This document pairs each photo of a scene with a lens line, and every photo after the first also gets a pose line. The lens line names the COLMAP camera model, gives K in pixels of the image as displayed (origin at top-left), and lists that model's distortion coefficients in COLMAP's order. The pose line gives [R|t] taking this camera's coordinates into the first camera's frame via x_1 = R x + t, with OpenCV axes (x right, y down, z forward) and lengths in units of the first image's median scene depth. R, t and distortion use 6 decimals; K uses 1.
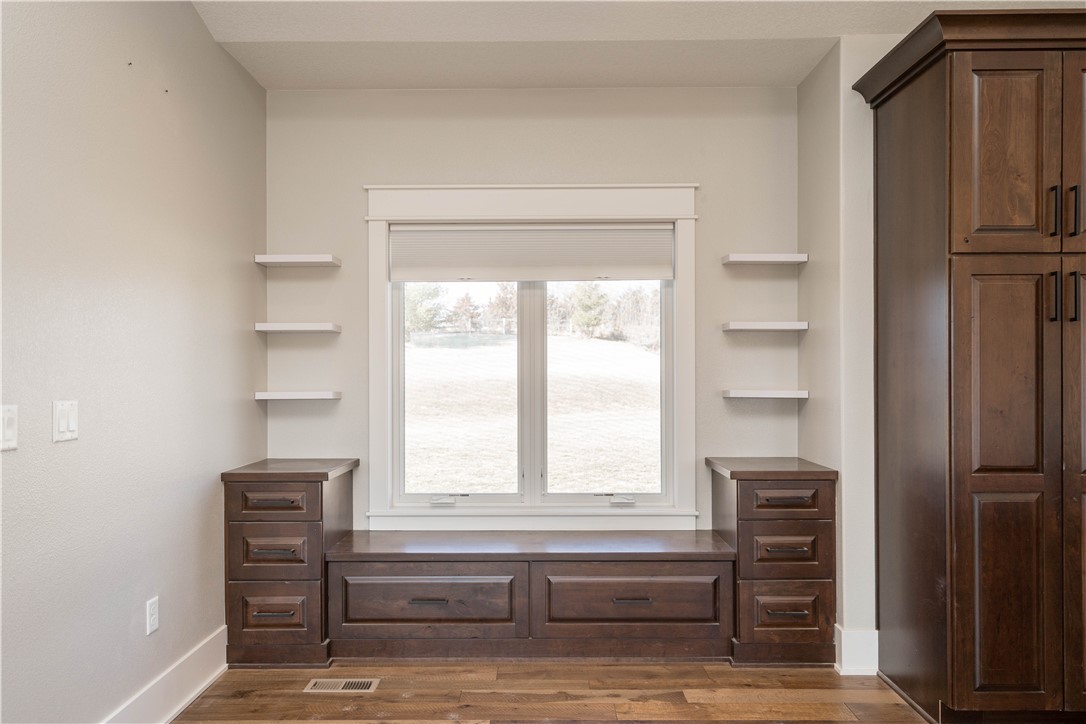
lens RADIAL K [[774.6, 0, 541.6], [0, 774.6, 372.9], [0, 0, 1]] dist [0.002995, 0.001343]
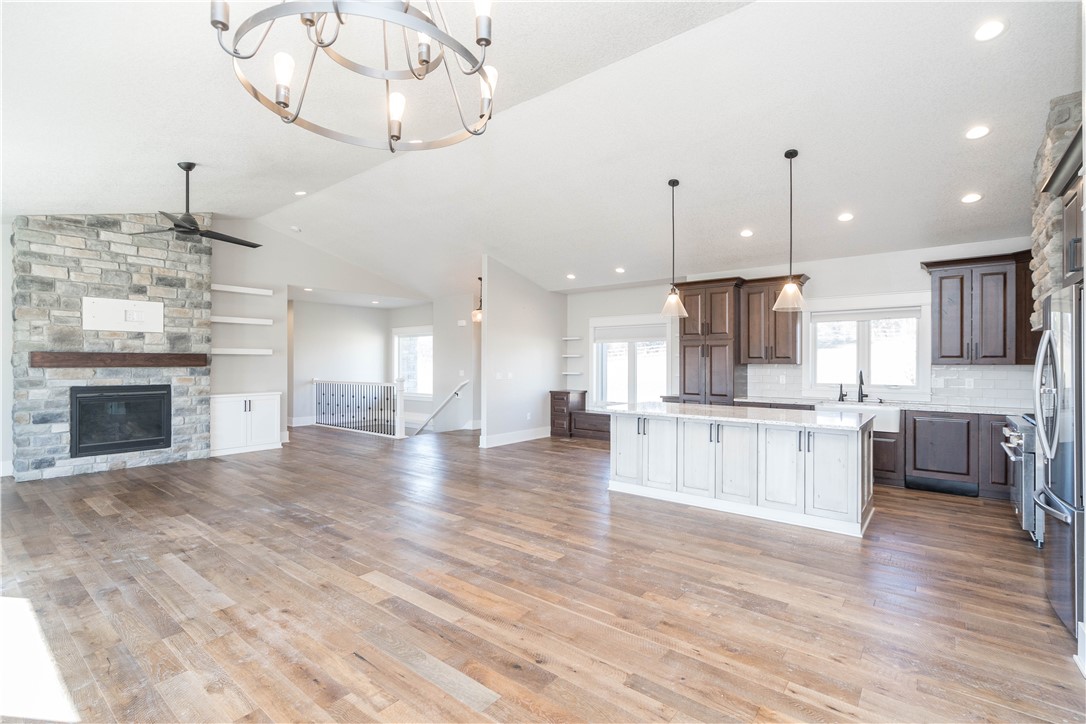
lens RADIAL K [[500.0, 0, 538.7], [0, 500.0, 360.0], [0, 0, 1]] dist [0.001937, 0.000249]
pose [[0.782754, 0.002484, -0.622327, 1.243369], [-0.008026, 0.999949, -0.006103, -0.023297], [0.622280, 0.009772, 0.782734, -1.188298]]
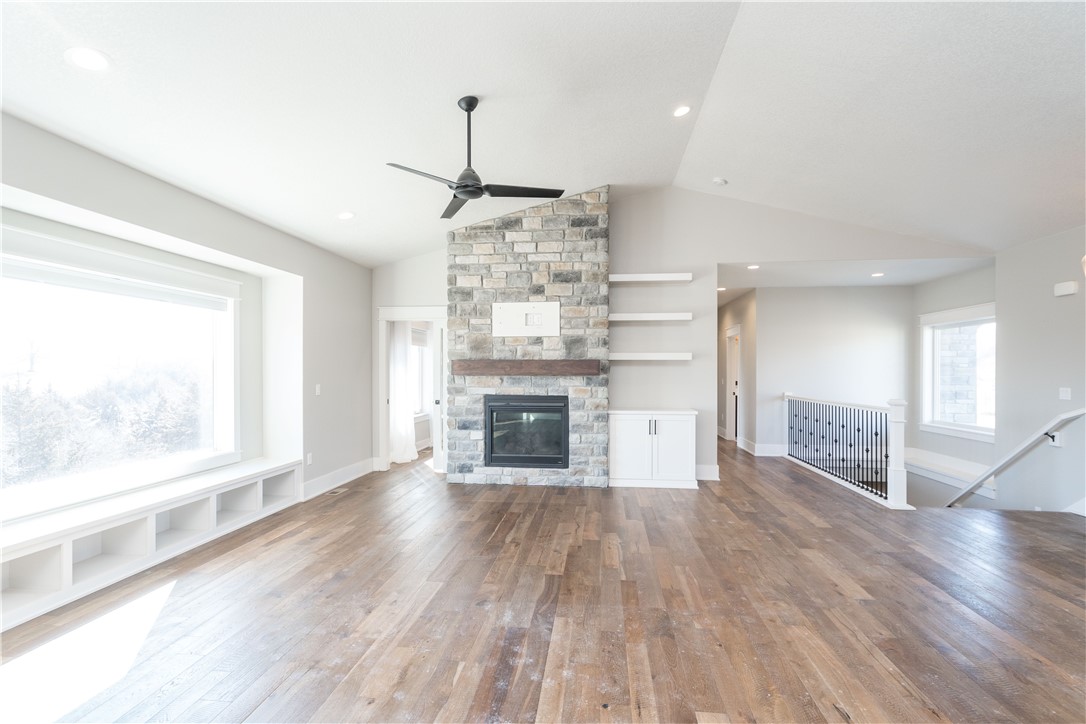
lens RADIAL K [[523.5, 0, 541.1], [0, 523.5, 369.5], [0, 0, 1]] dist [0.003658, 0.000970]
pose [[-0.106201, 0.003082, -0.994340, 0.669490], [-0.006158, 0.999974, 0.003758, -0.023206], [0.994326, 0.006522, -0.106180, -0.455846]]
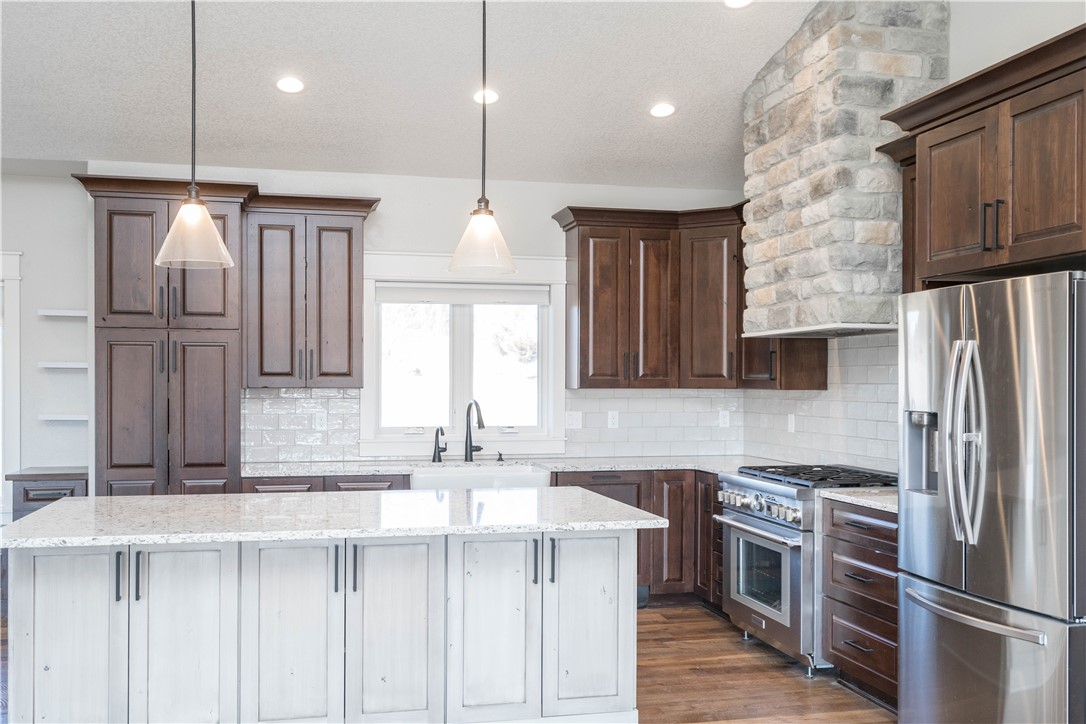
lens RADIAL K [[1000.5, 0, 540.0], [0, 1000.5, 400.0], [0, 0, 1]] dist [0.003076, -0.002288]
pose [[0.969314, 0.003274, 0.245803, 0.705826], [-0.006639, 0.999895, 0.012864, -0.032044], [-0.245735, -0.014101, 0.969234, -0.910719]]
